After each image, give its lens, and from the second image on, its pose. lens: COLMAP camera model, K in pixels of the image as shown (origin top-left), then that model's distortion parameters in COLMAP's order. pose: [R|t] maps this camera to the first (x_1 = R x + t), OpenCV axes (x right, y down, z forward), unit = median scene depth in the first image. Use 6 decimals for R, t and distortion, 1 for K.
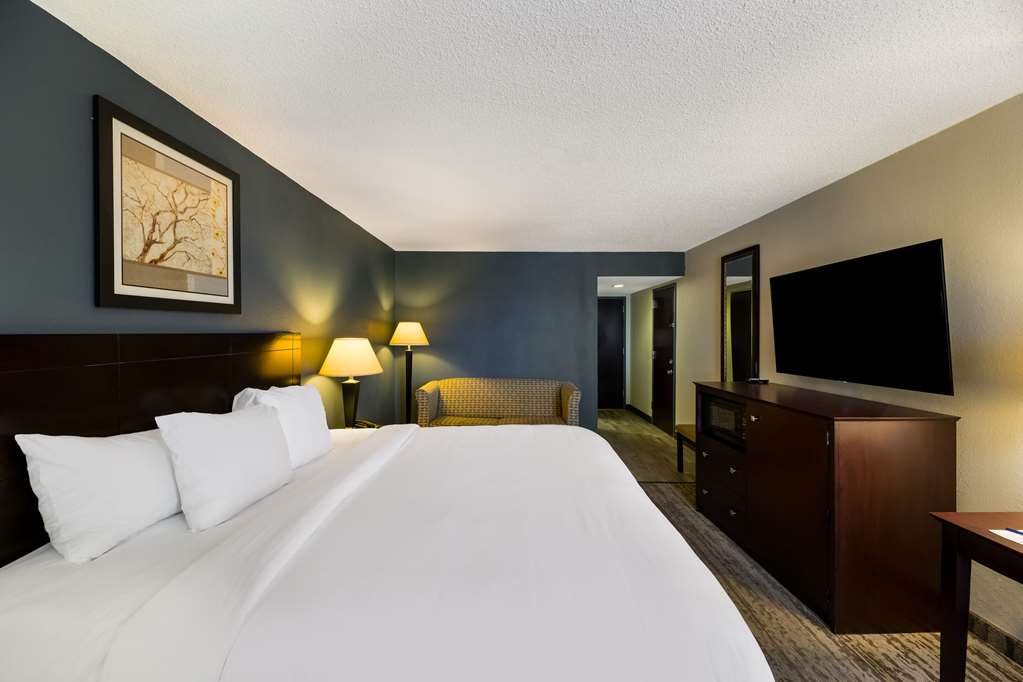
lens RADIAL K [[404.7, 0, 511.5], [0, 404.7, 341.0], [0, 0, 1]] dist [-0.019679, -0.000065]
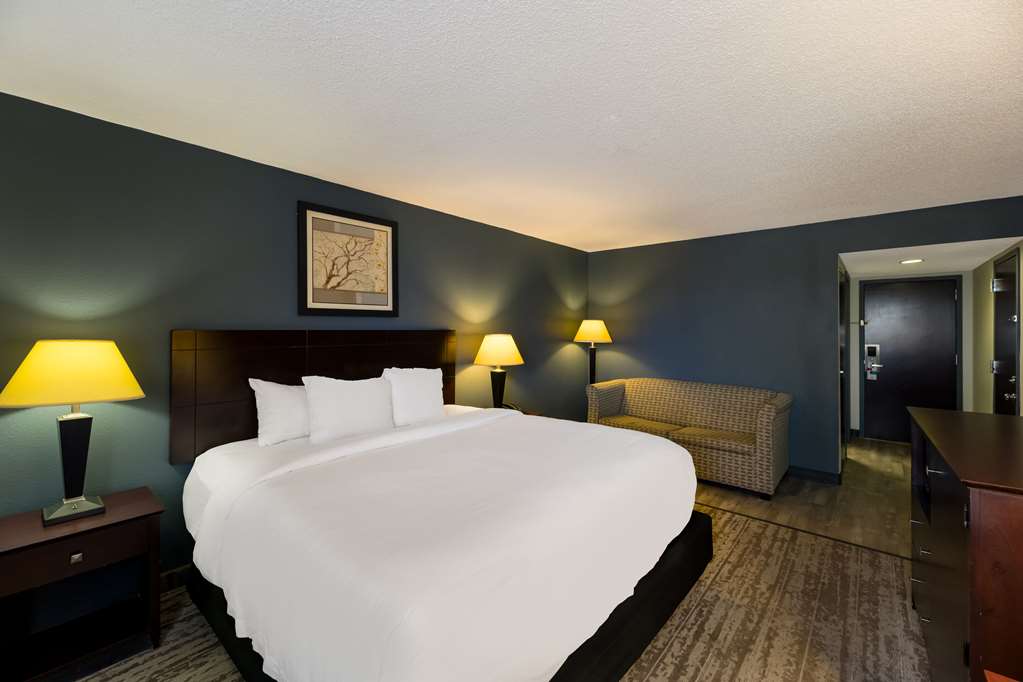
lens RADIAL K [[414.9, 0, 505.2], [0, 414.9, 332.8], [0, 0, 1]] dist [0.001230, -0.000047]
pose [[0.761941, 0.004562, -0.647631, 0.669231], [-0.014555, 0.999843, -0.010081, 0.000286], [0.647483, 0.017107, 0.761888, 0.110685]]
